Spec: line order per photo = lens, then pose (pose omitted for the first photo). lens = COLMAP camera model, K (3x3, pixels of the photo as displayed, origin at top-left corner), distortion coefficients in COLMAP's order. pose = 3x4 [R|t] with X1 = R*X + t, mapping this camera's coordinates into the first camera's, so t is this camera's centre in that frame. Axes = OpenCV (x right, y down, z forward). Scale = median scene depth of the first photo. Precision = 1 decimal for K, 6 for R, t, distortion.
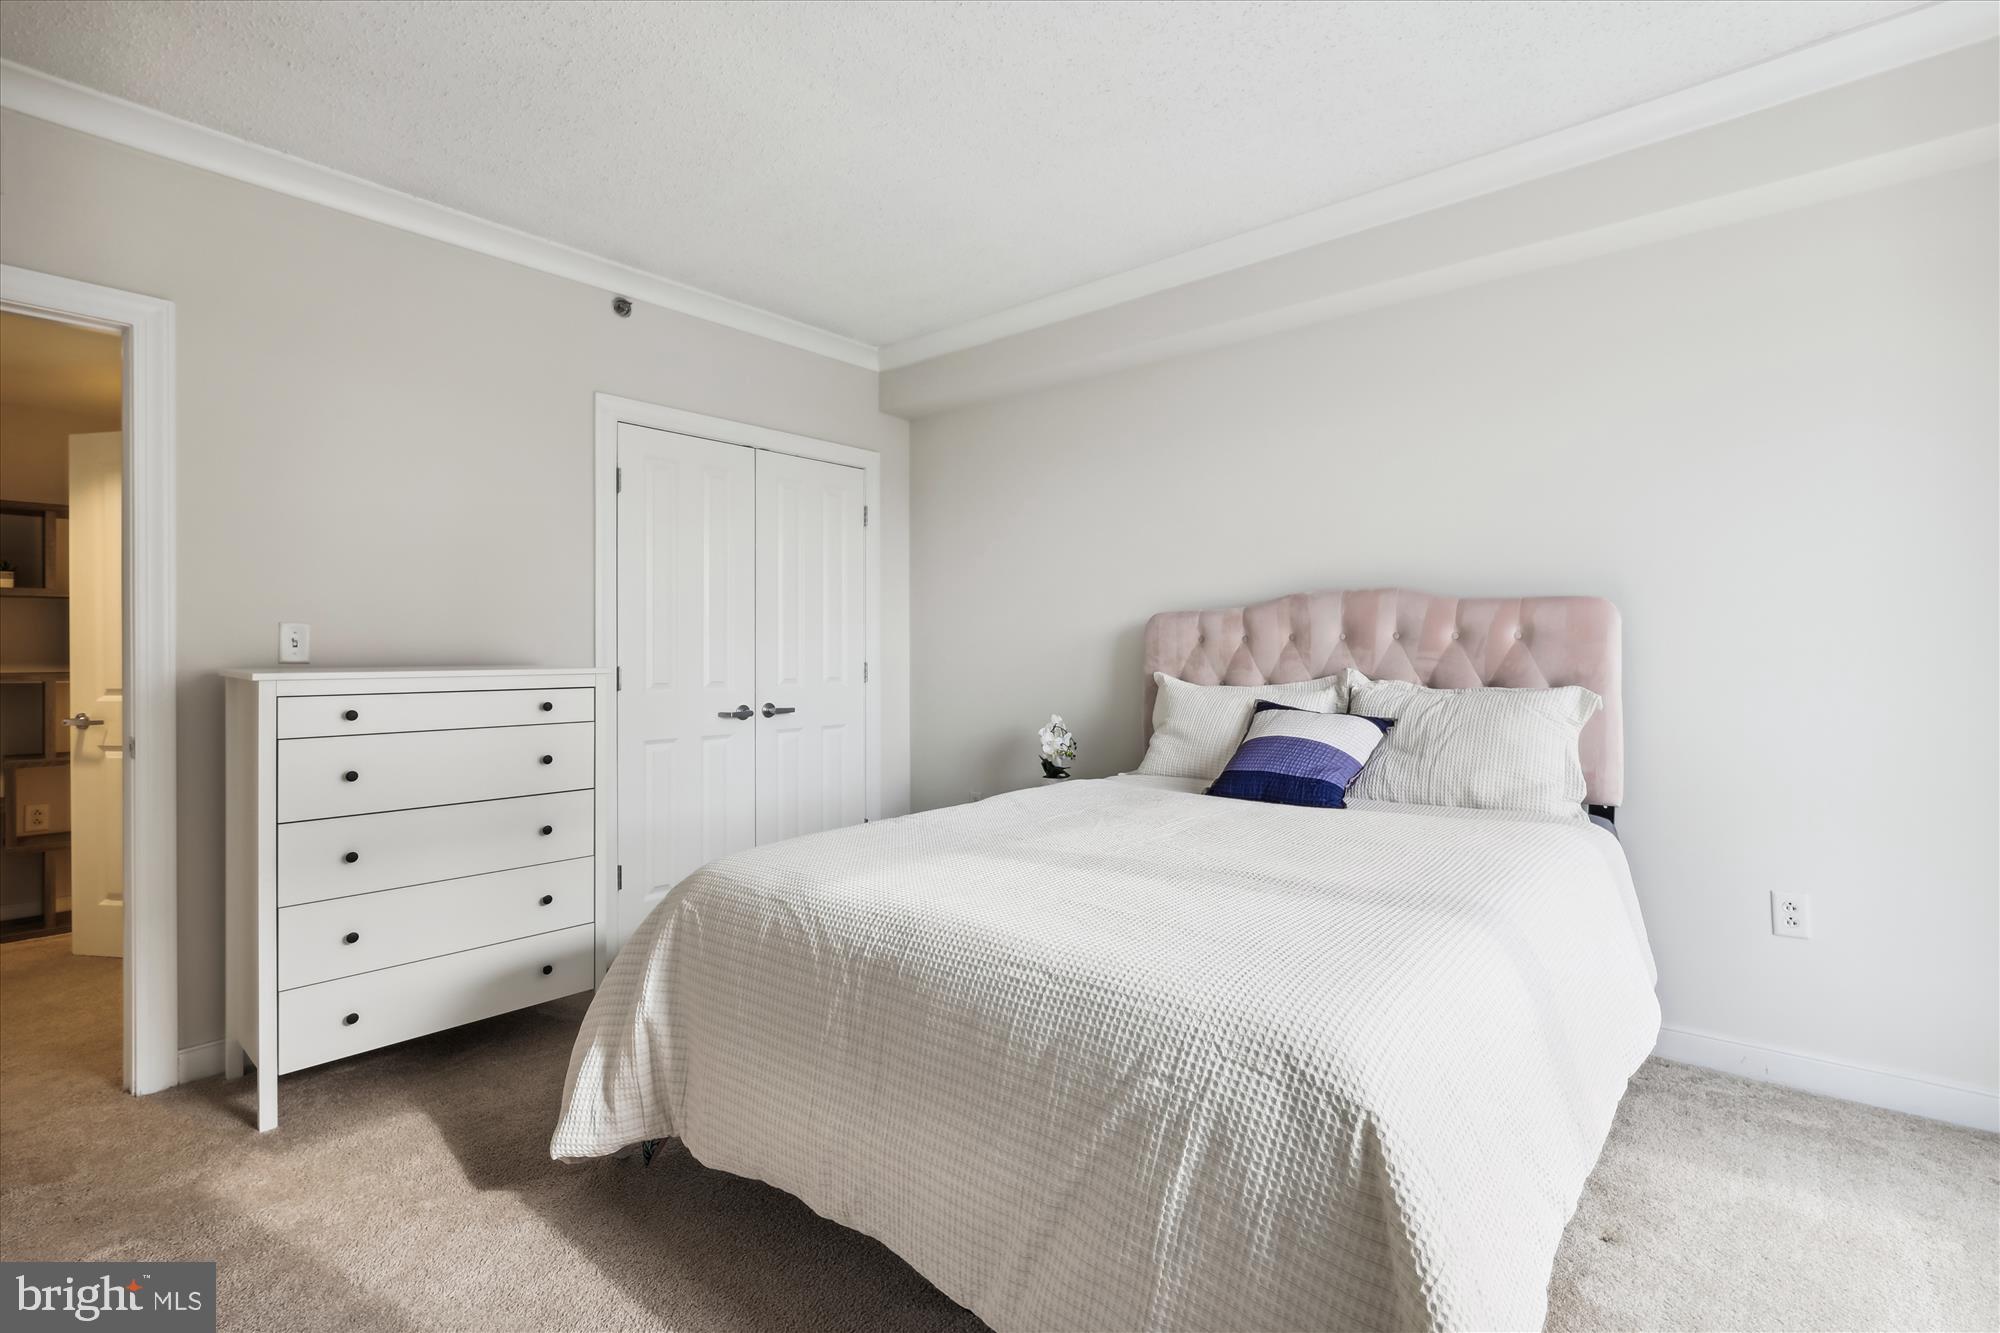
lens RADIAL K [[912.6, 0, 1020.5], [0, 912.6, 632.8], [0, 0, 1]] dist [-0.005551, -0.000034]
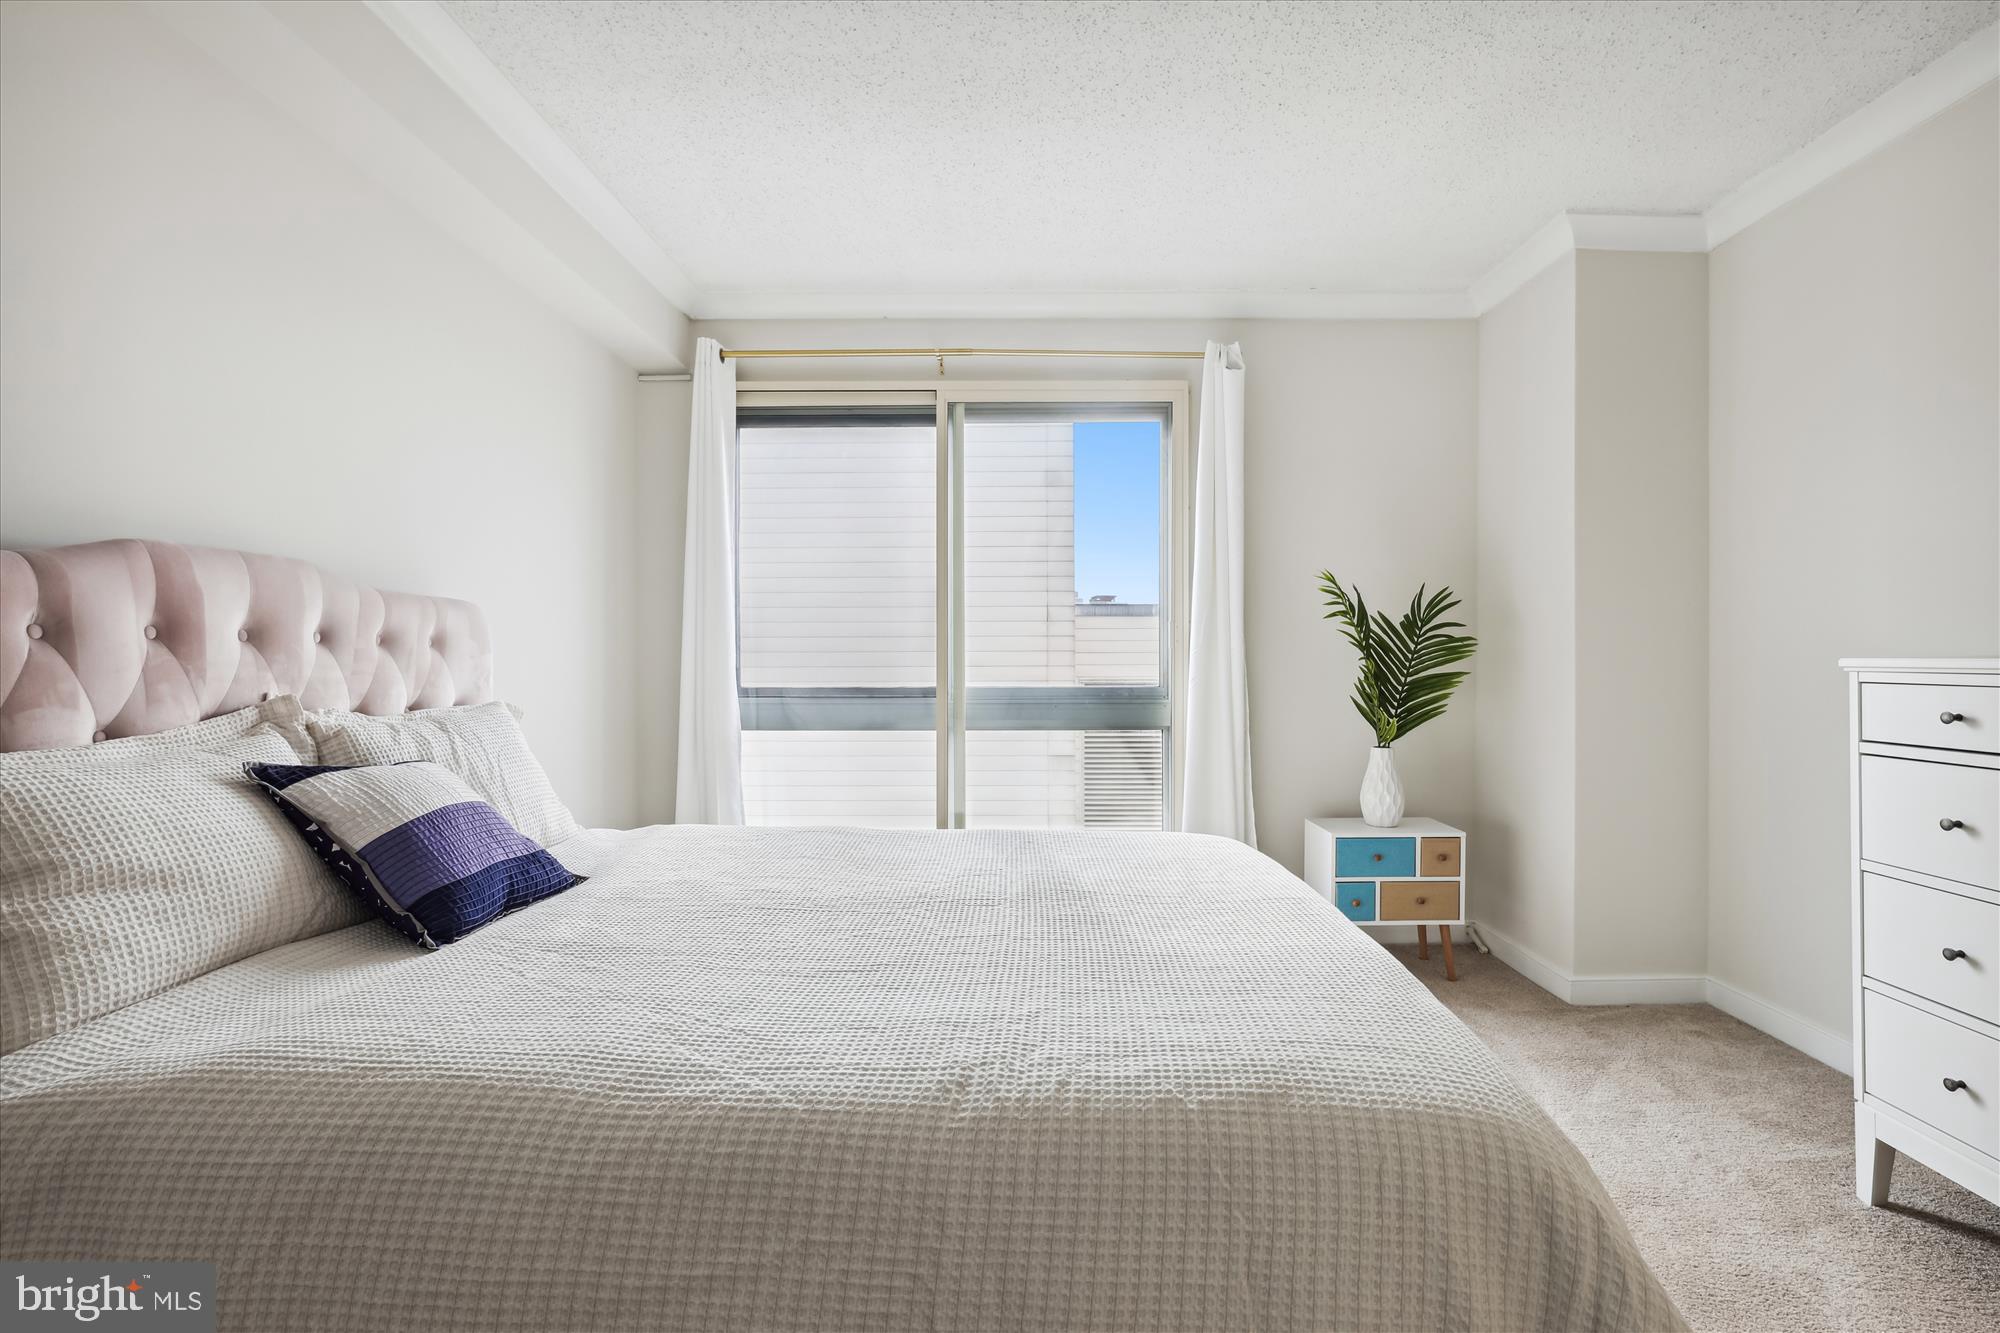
lens RADIAL K [[924.7, 0, 1012.5], [0, 924.7, 684.3], [0, 0, 1]] dist [-0.009412, 0.001187]
pose [[-0.636293, -0.007747, 0.771409, -0.367631], [-0.007411, 0.999965, 0.003930, 0.029649], [-0.771412, -0.003216, -0.636328, 1.039822]]
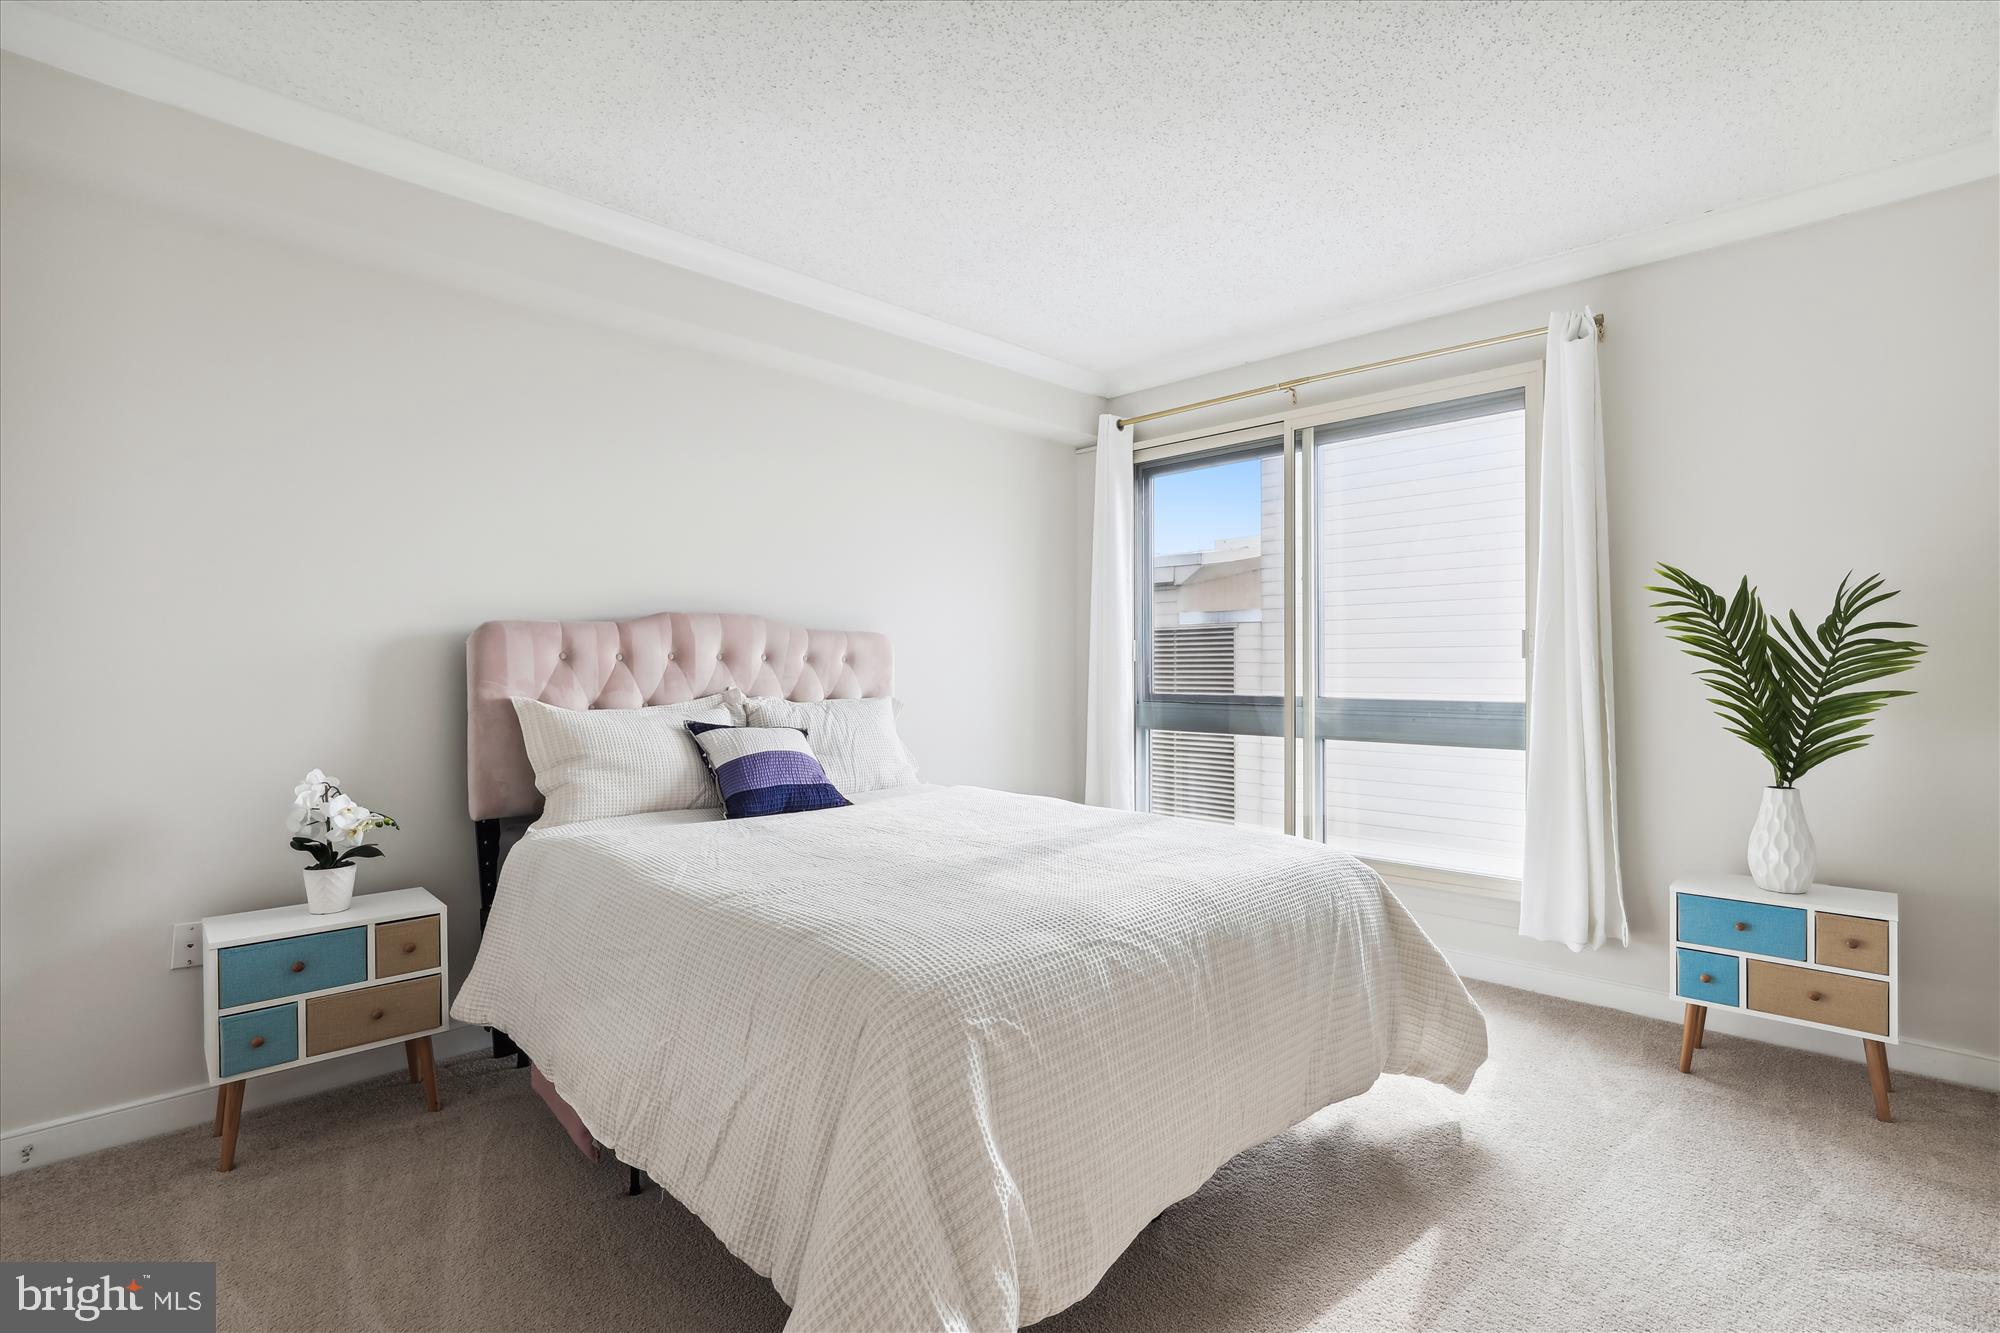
lens RADIAL K [[924.7, 0, 1012.5], [0, 924.7, 684.3], [0, 0, 1]] dist [-0.009412, 0.001187]
pose [[0.074289, -0.004044, 0.997229, -0.705228], [-0.023574, 0.999705, 0.005810, 0.022888], [-0.996958, -0.023940, 0.074172, 0.613376]]
